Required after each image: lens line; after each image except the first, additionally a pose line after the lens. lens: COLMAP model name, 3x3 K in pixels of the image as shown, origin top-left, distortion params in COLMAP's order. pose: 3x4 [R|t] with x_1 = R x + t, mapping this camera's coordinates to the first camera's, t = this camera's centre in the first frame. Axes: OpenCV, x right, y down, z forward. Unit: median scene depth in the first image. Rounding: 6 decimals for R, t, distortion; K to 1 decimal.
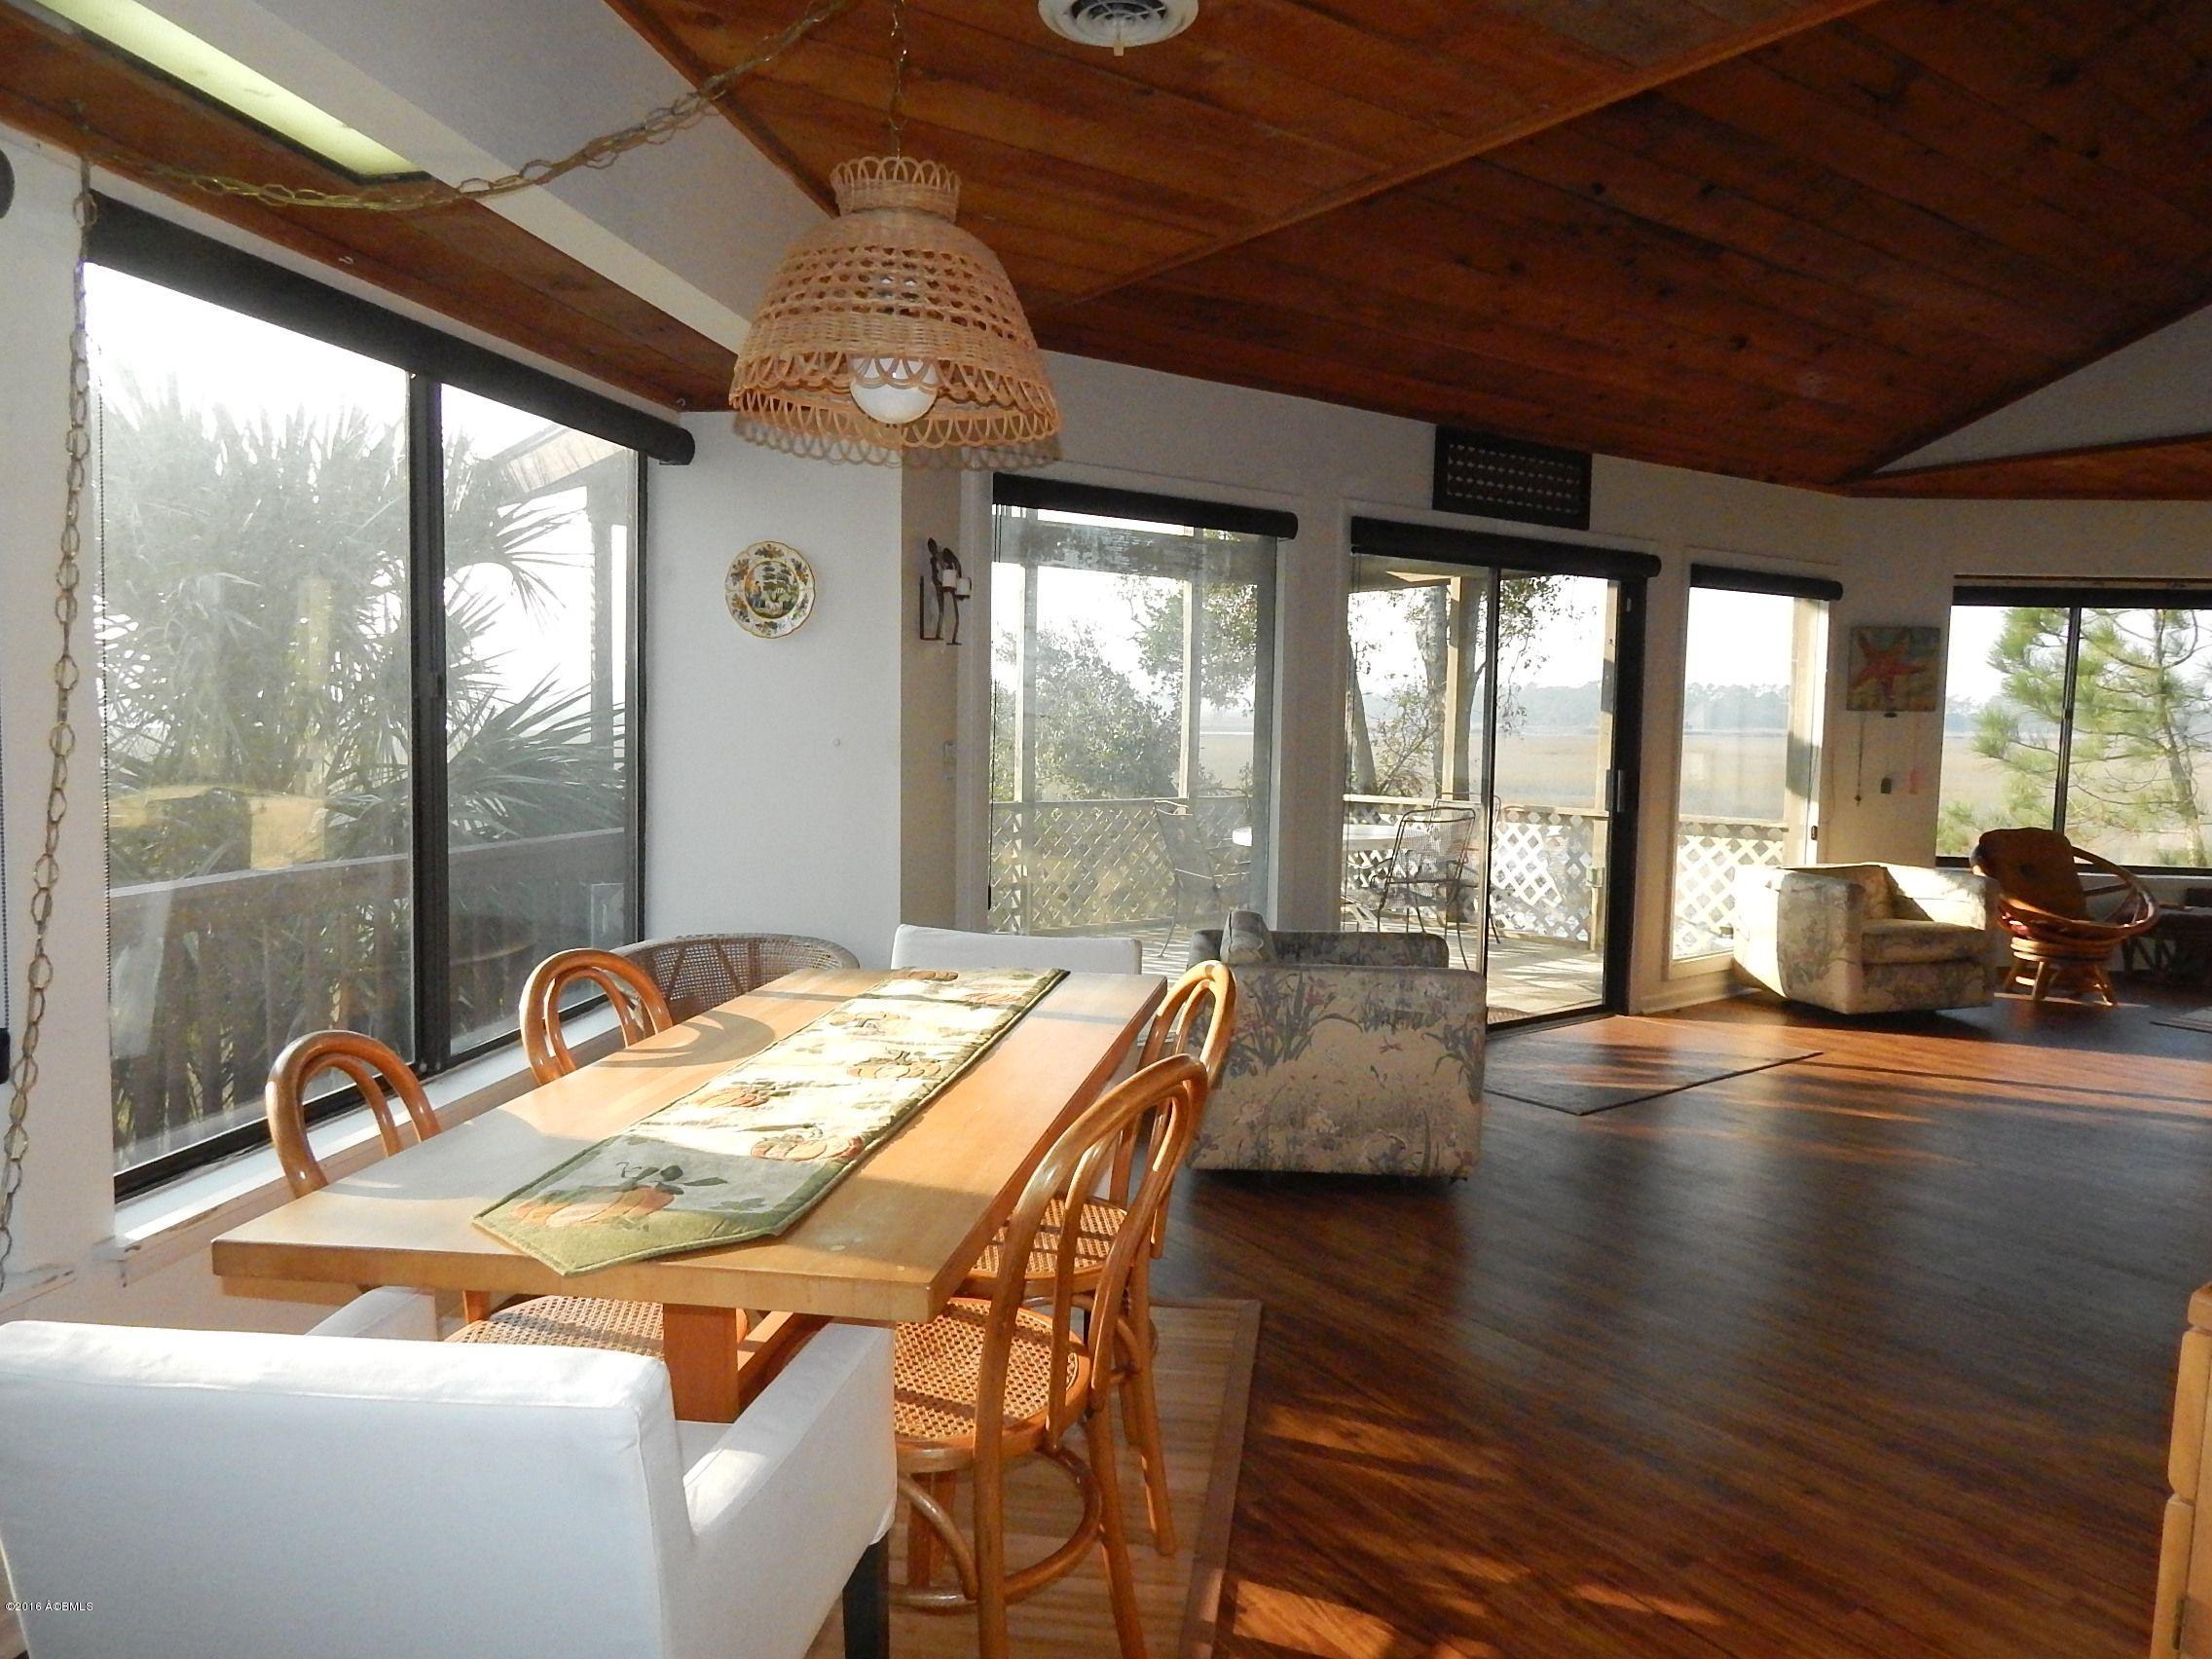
lens RADIAL K [[1462.2, 0, 1095.5], [0, 1462.2, 825.2], [0, 0, 1]] dist [-0.010444, -0.004875]
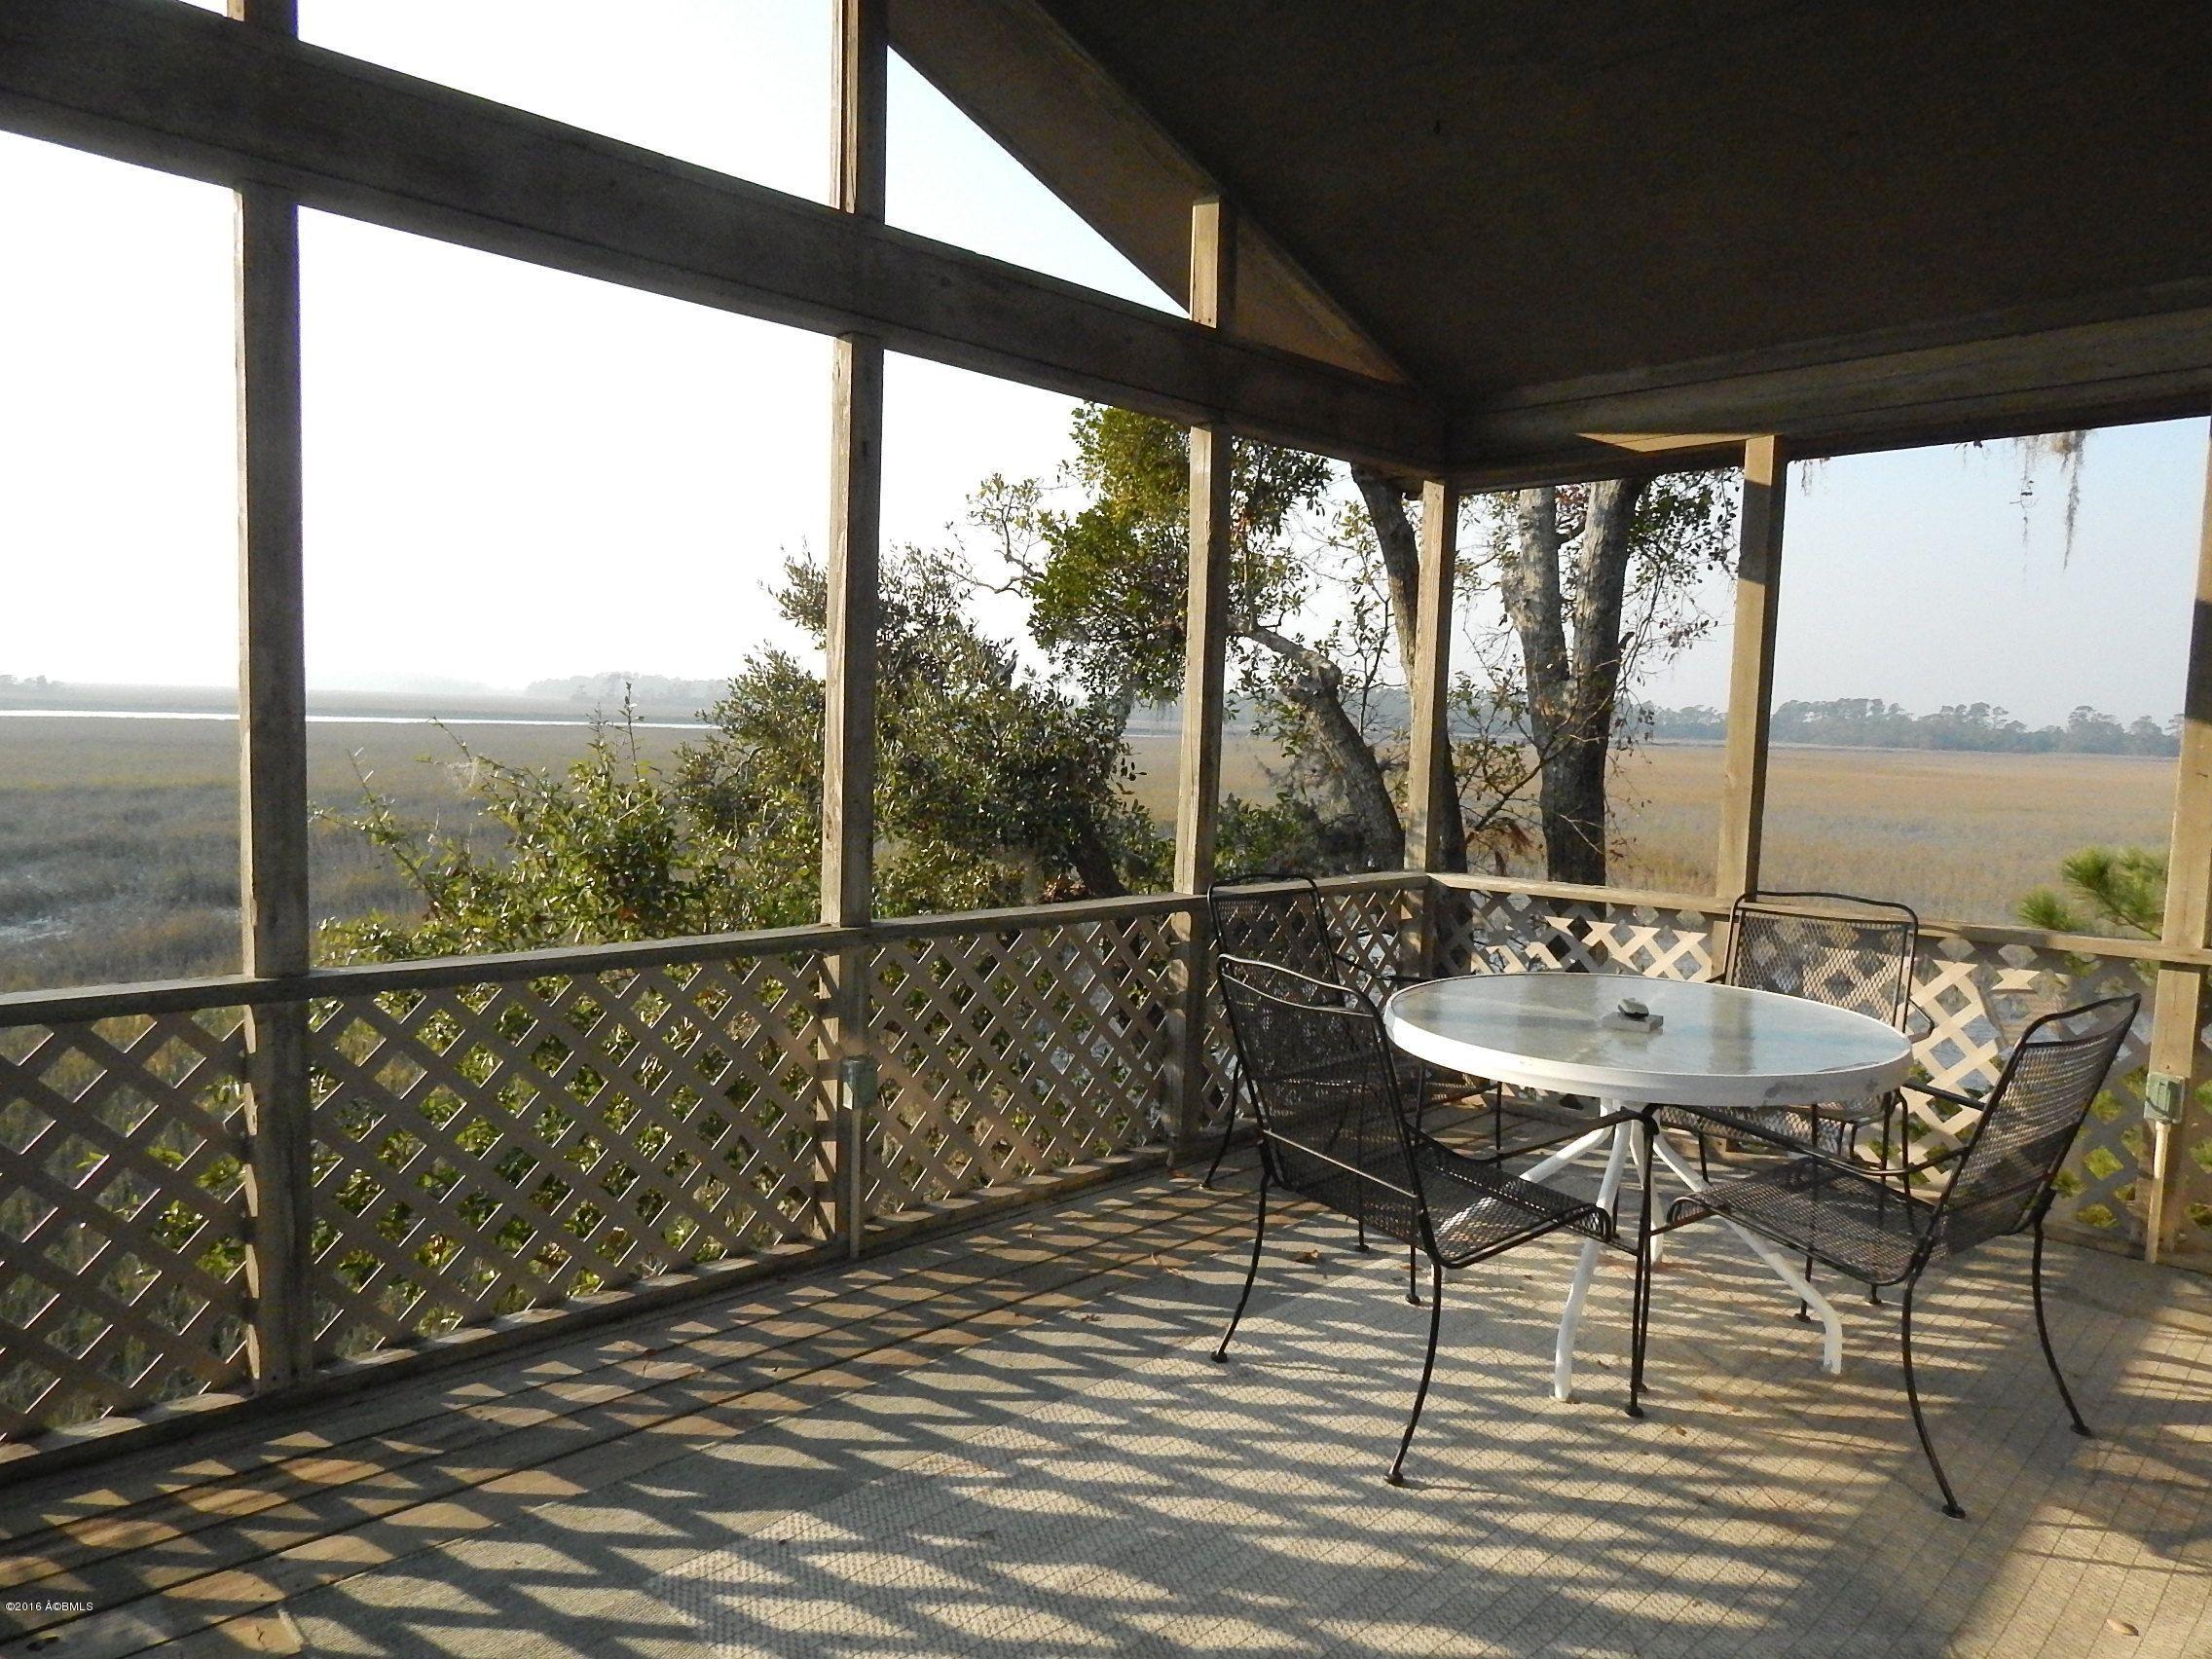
lens RADIAL K [[1465.0, 0, 1115.5], [0, 1465.0, 823.8], [0, 0, 1]] dist [0.000951, -0.002396]
pose [[0.987334, 0.002926, 0.158631, -0.051545], [-0.002754, 0.999995, -0.001305, -0.057220], [-0.158634, 0.000851, 0.987337, 0.763407]]
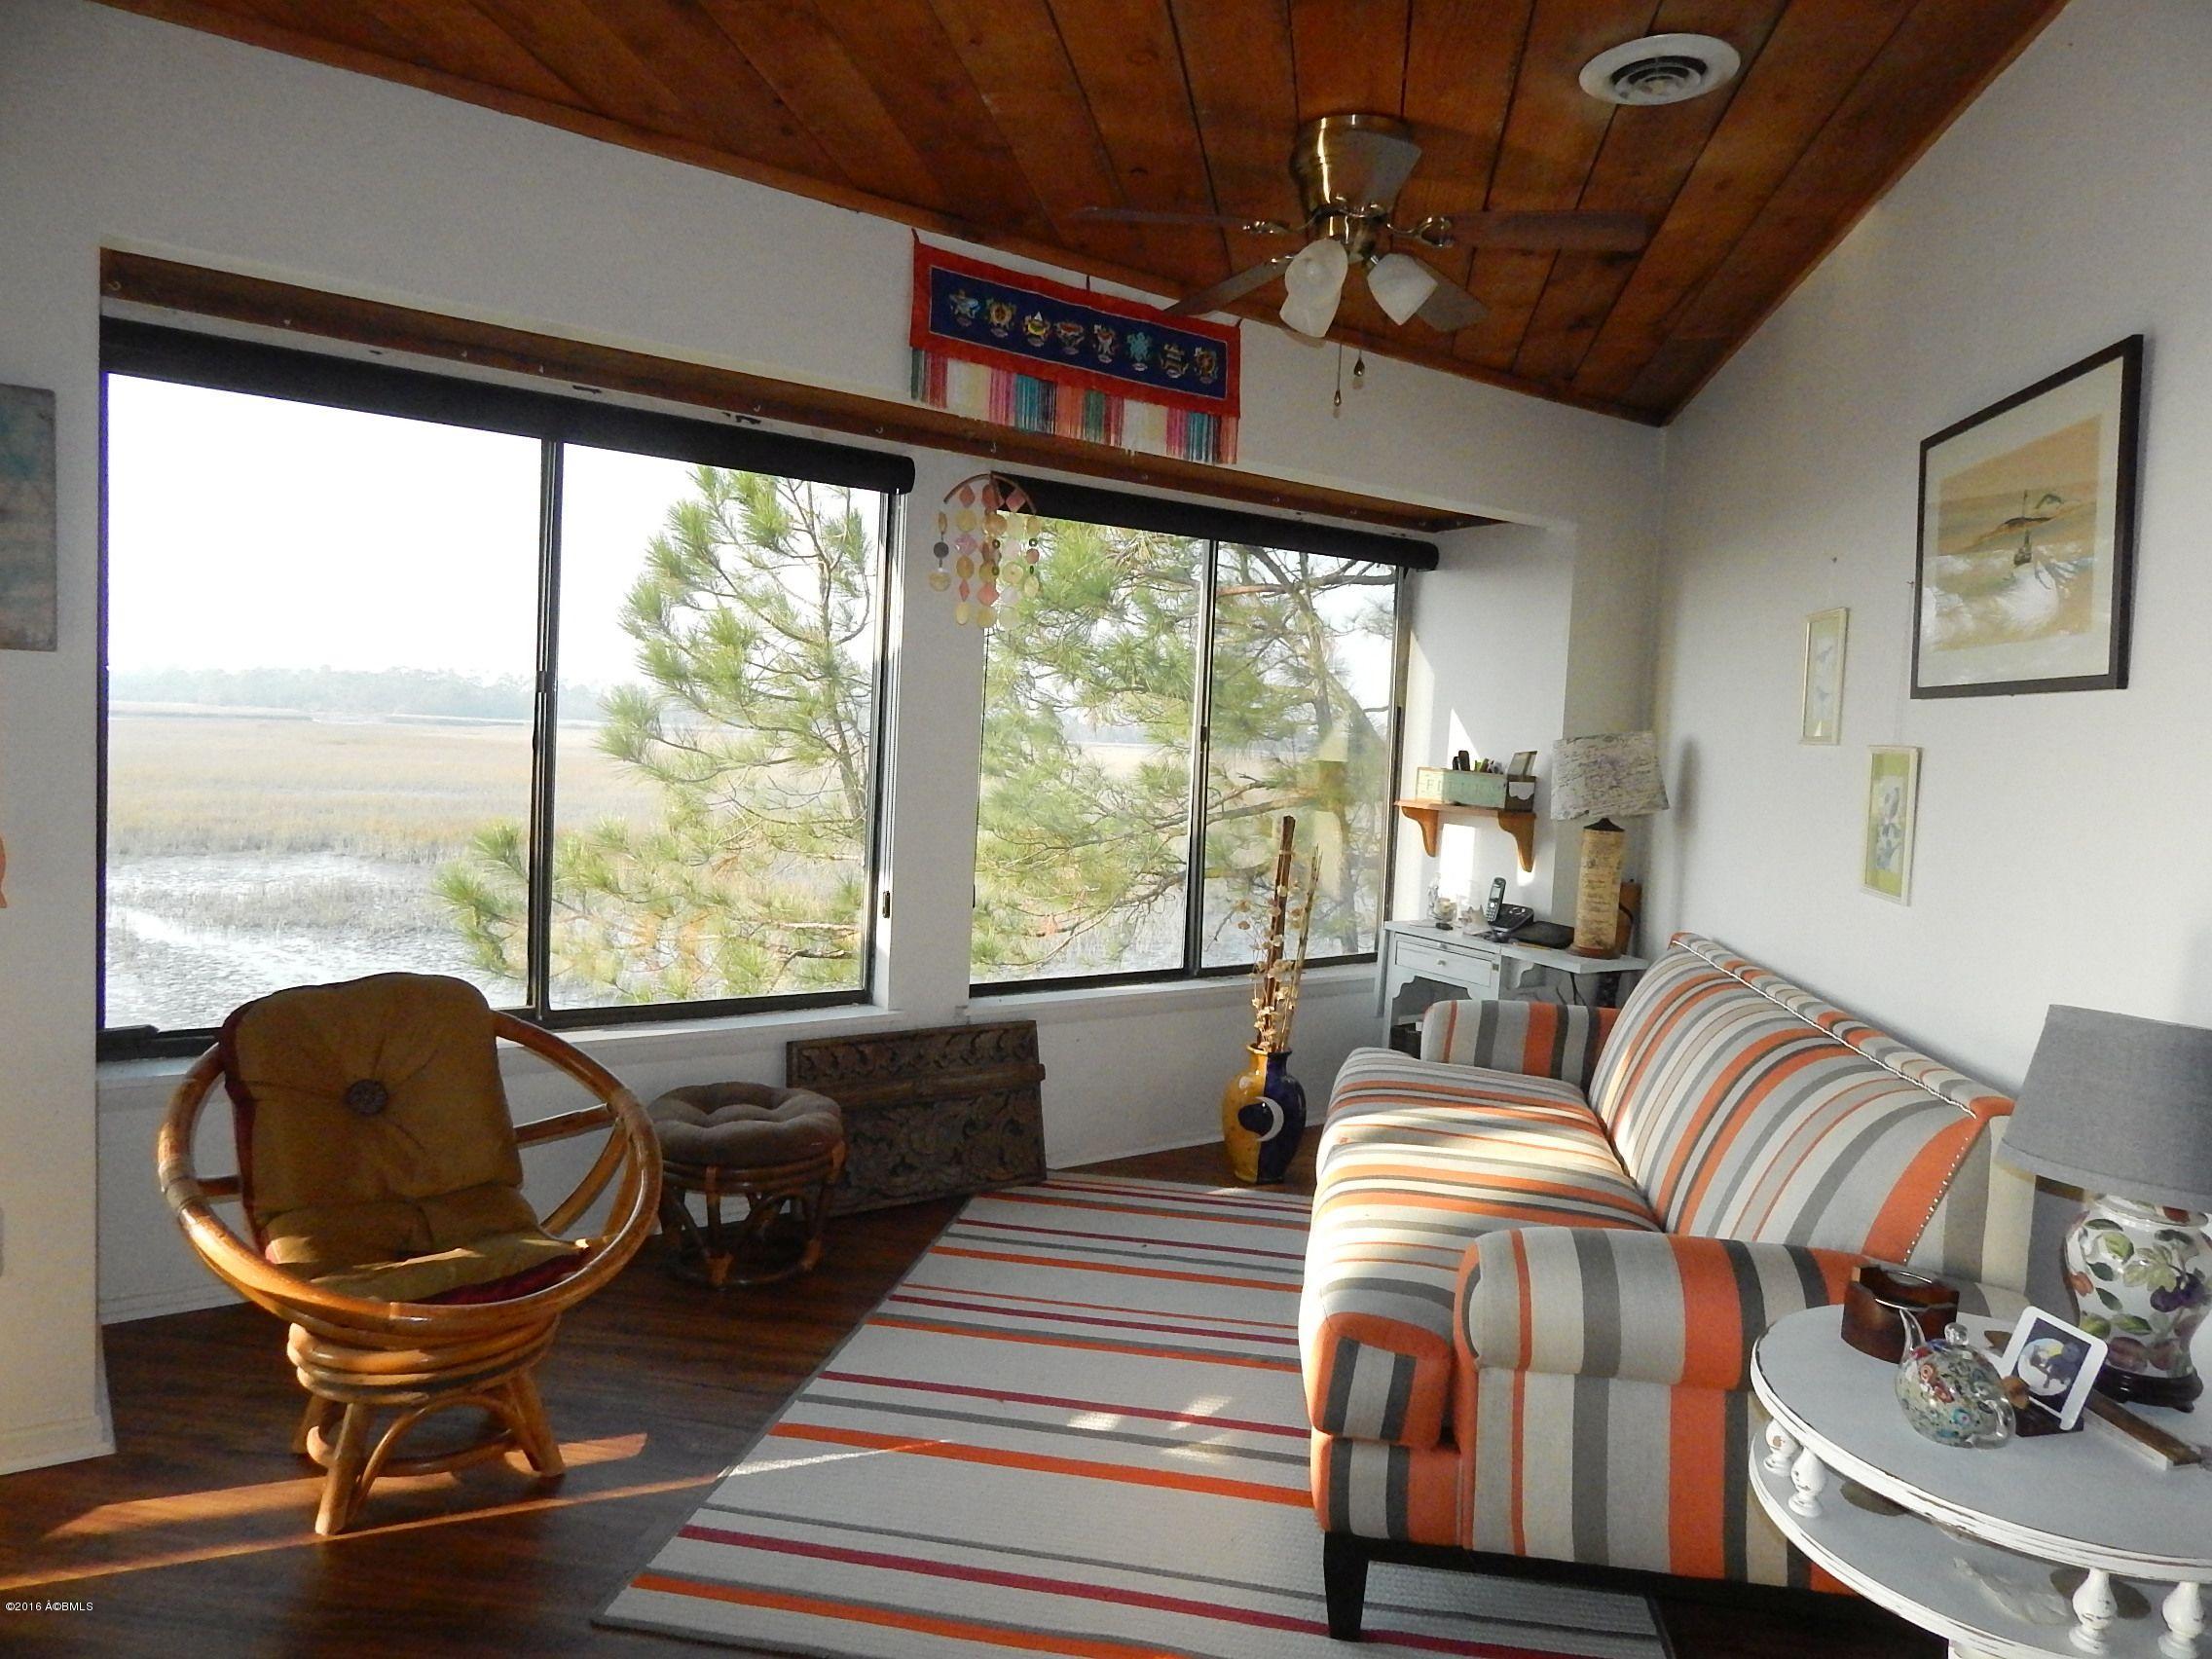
lens RADIAL K [[1465.0, 0, 1115.5], [0, 1465.0, 823.8], [0, 0, 1]] dist [0.000951, -0.002396]
pose [[0.709912, -0.029019, 0.703692, 0.547295], [0.024850, 0.999561, 0.016150, -0.041053], [-0.703852, 0.006022, 0.710321, 0.640606]]
